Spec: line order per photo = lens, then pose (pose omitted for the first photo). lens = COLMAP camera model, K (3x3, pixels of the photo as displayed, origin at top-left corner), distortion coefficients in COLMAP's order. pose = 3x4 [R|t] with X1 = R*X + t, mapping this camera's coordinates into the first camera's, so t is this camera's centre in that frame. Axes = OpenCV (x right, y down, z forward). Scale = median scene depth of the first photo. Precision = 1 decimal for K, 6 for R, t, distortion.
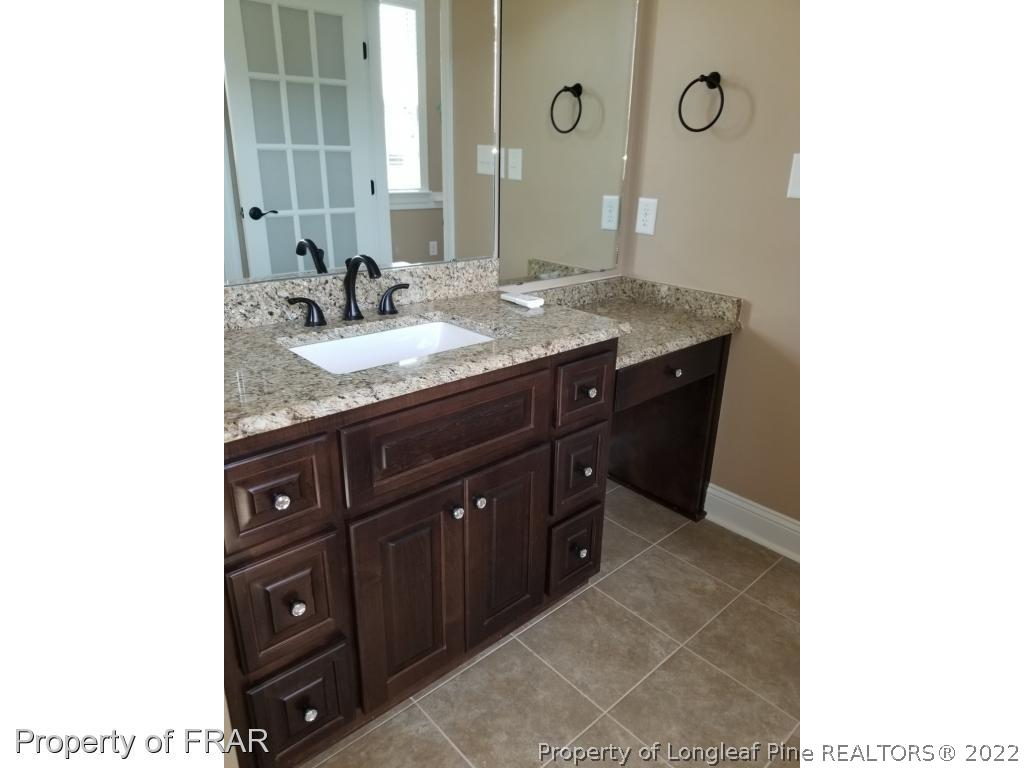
lens RADIAL K [[601.9, 0, 524.7], [0, 601.9, 379.9], [0, 0, 1]] dist [0.091125, -0.119157]
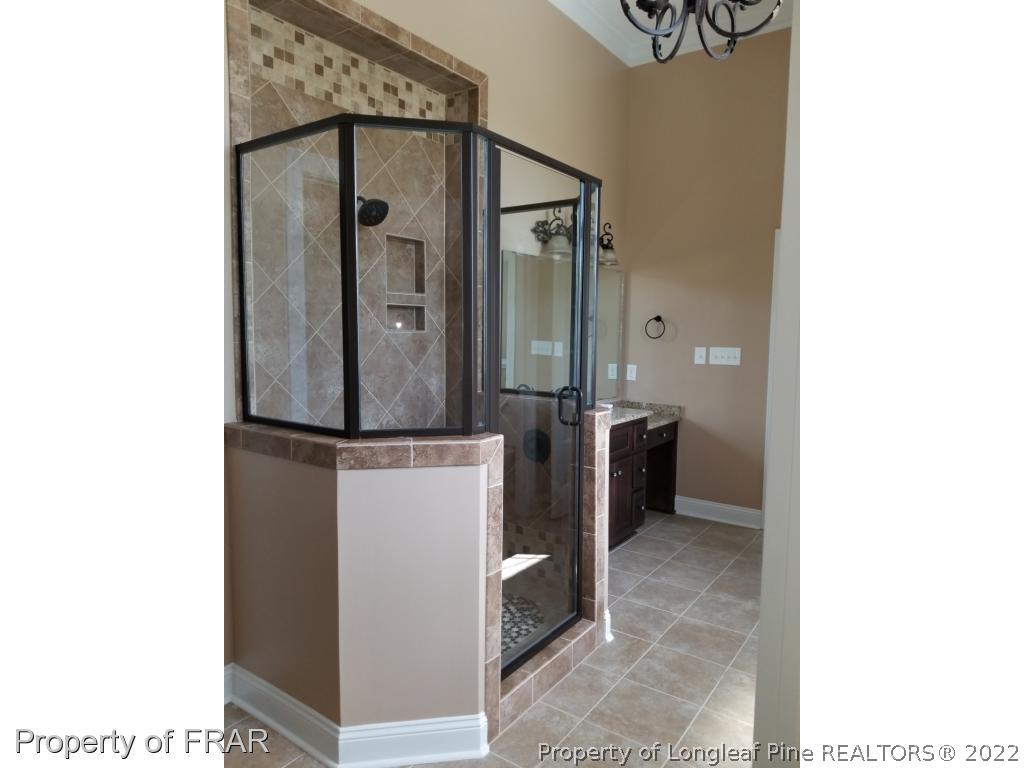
lens RADIAL K [[601.9, 0, 524.7], [0, 601.9, 379.9], [0, 0, 1]] dist [0.091125, -0.119157]
pose [[0.975787, -0.026857, 0.217067, -0.707384], [0.082721, 0.964033, -0.252582, 0.298630], [-0.202476, 0.264422, 0.942913, -1.059329]]
